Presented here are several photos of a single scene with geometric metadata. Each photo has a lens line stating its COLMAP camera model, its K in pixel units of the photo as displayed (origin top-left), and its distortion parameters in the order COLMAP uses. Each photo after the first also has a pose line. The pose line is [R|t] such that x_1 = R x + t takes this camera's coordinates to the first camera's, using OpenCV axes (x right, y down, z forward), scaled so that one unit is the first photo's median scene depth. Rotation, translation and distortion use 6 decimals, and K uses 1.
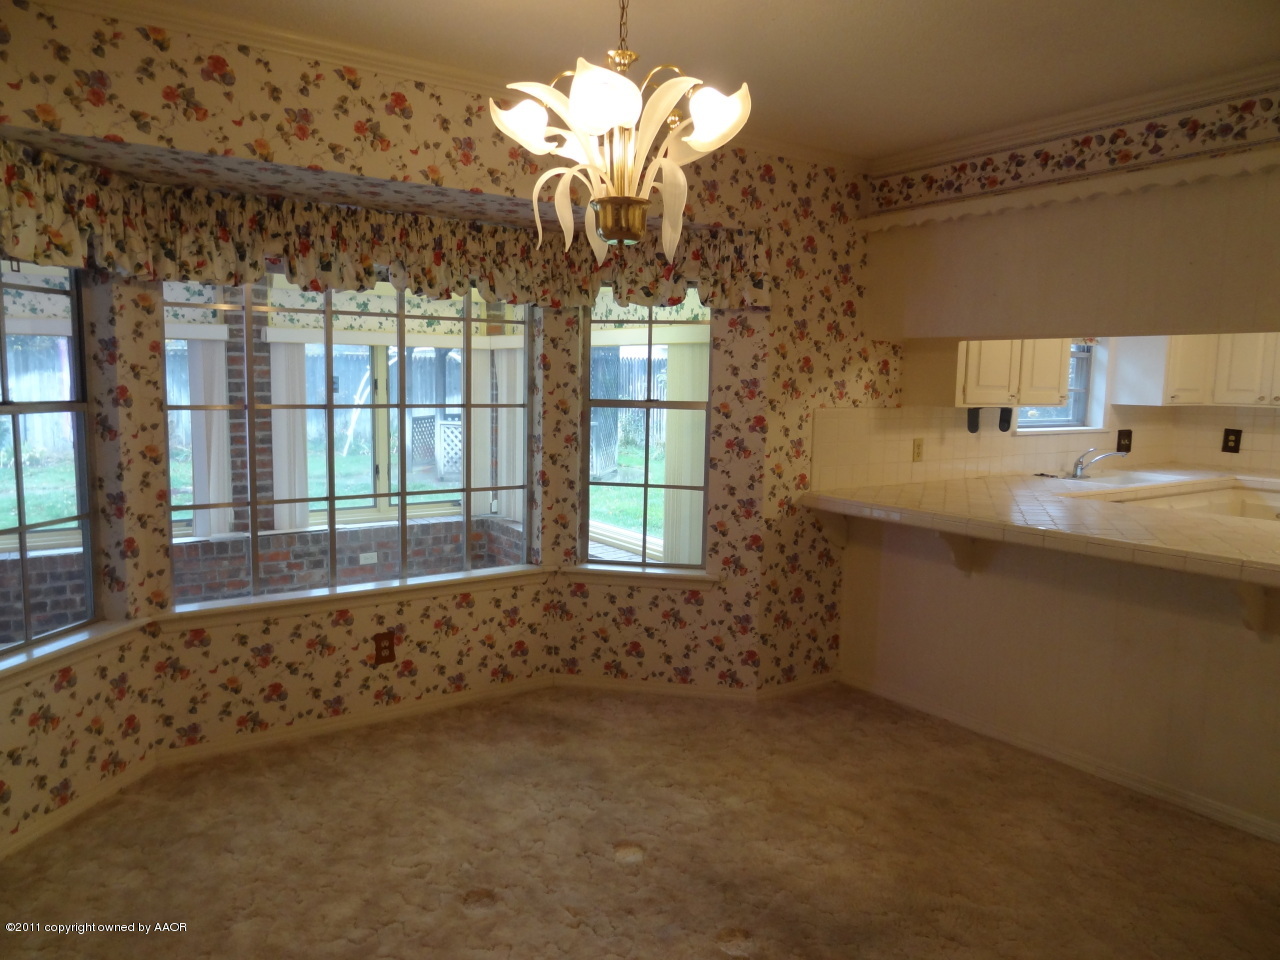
lens RADIAL K [[916.5, 0, 640.0], [0, 916.5, 480.0], [0, 0, 1]] dist [-0.003424, 0.000047]
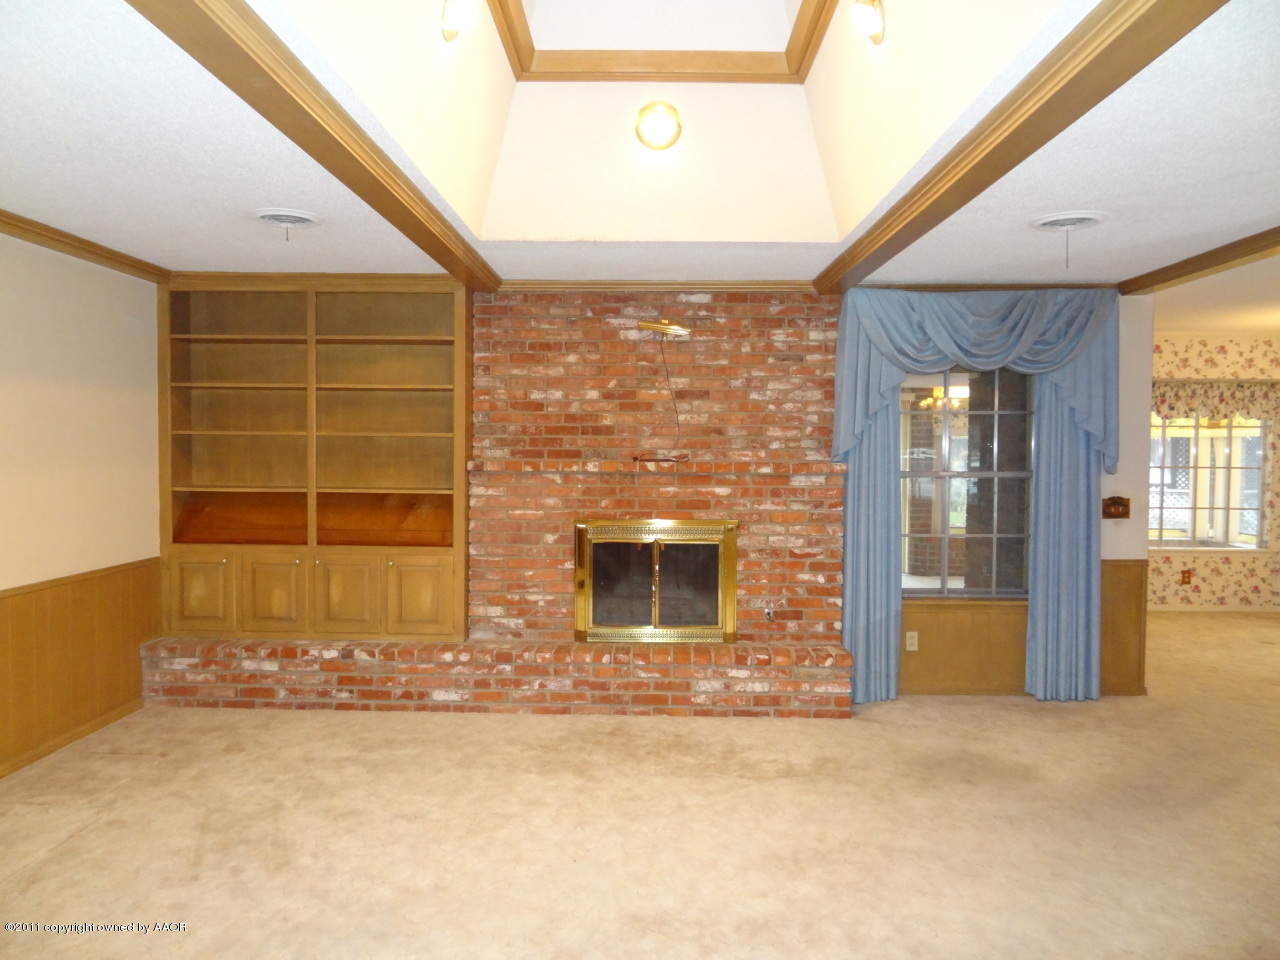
lens RADIAL K [[887.7, 0, 640.0], [0, 887.7, 480.0], [0, 0, 1]] dist [-0.005719, 0.001562]
pose [[0.803377, 0.011500, -0.595360, -0.066516], [-0.062003, 0.995994, -0.064428, 0.162243], [0.592234, 0.088674, 0.800872, -1.431895]]
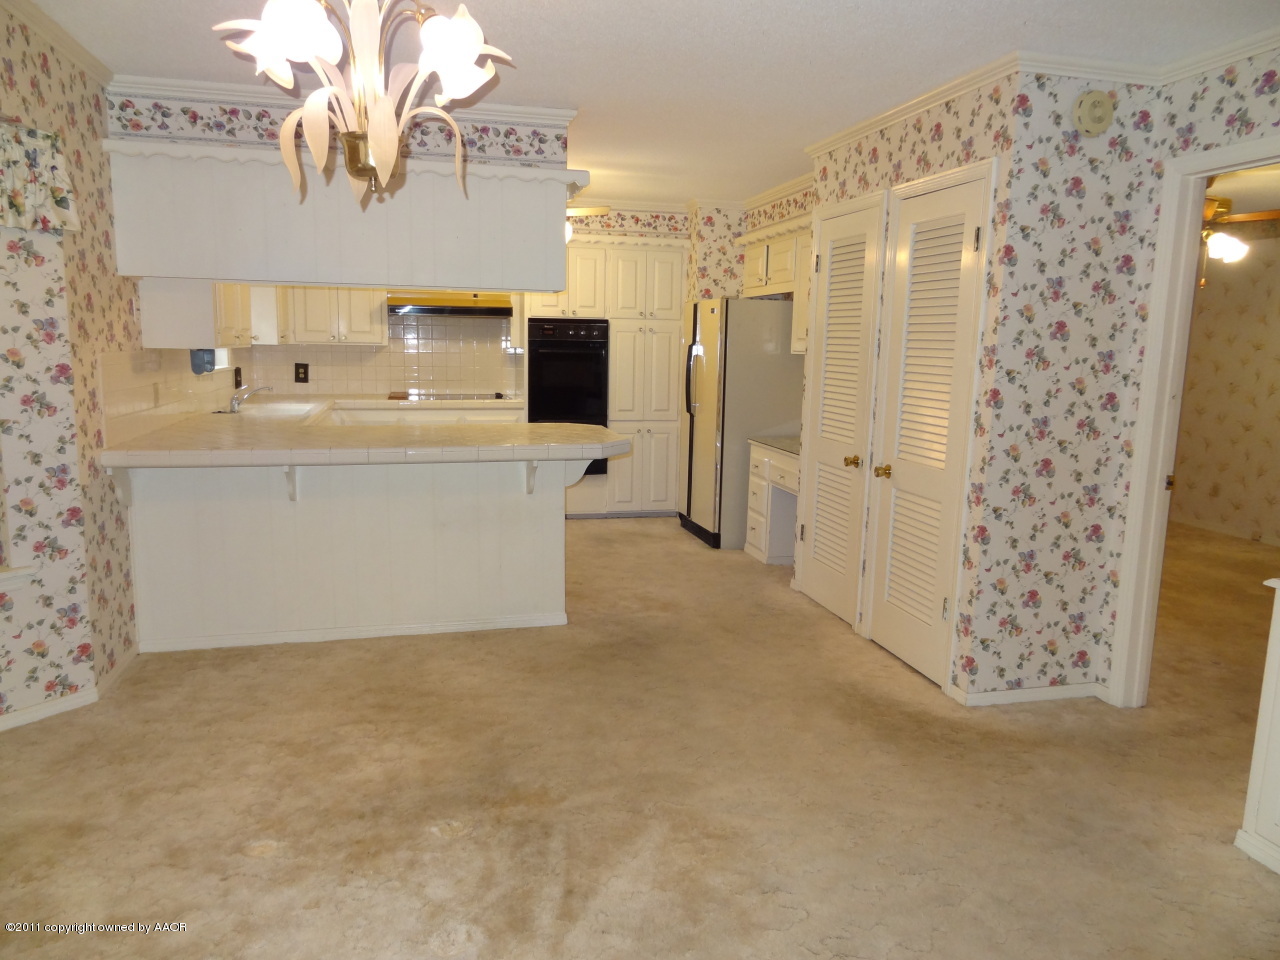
lens RADIAL K [[887.7, 0, 640.0], [0, 887.7, 480.0], [0, 0, 1]] dist [-0.005719, 0.001562]
pose [[0.379141, -0.163522, 0.910776, -0.414861], [0.107436, 0.985384, 0.132193, -0.015844], [-0.919081, 0.047730, 0.391167, 0.208746]]
